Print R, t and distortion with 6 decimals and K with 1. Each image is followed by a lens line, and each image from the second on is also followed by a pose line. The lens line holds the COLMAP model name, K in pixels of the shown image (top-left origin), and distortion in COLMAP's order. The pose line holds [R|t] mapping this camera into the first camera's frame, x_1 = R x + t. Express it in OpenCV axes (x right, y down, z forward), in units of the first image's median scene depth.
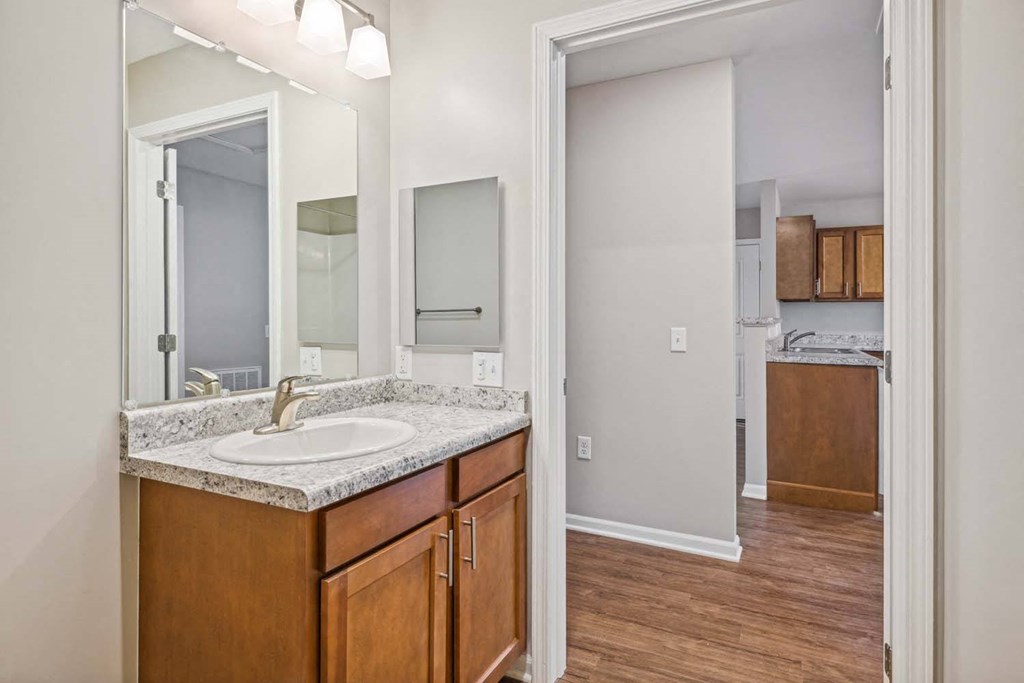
lens RADIAL K [[553.6, 0, 513.6], [0, 553.6, 335.1], [0, 0, 1]] dist [0.000854, 0.000180]
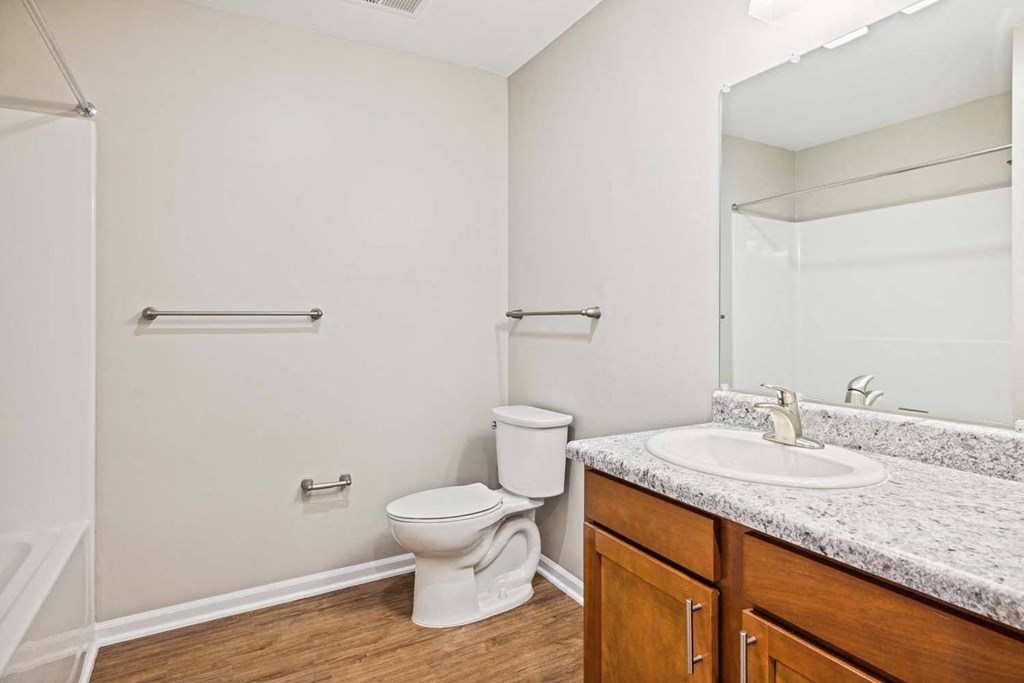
lens RADIAL K [[553.6, 0, 513.6], [0, 553.6, 334.7], [0, 0, 1]] dist [0.000854, 0.000180]
pose [[-0.551684, 0.019360, -0.833829, 0.670879], [-0.024411, 0.998927, 0.039345, -0.039716], [0.833696, 0.042060, -0.550619, 1.238665]]
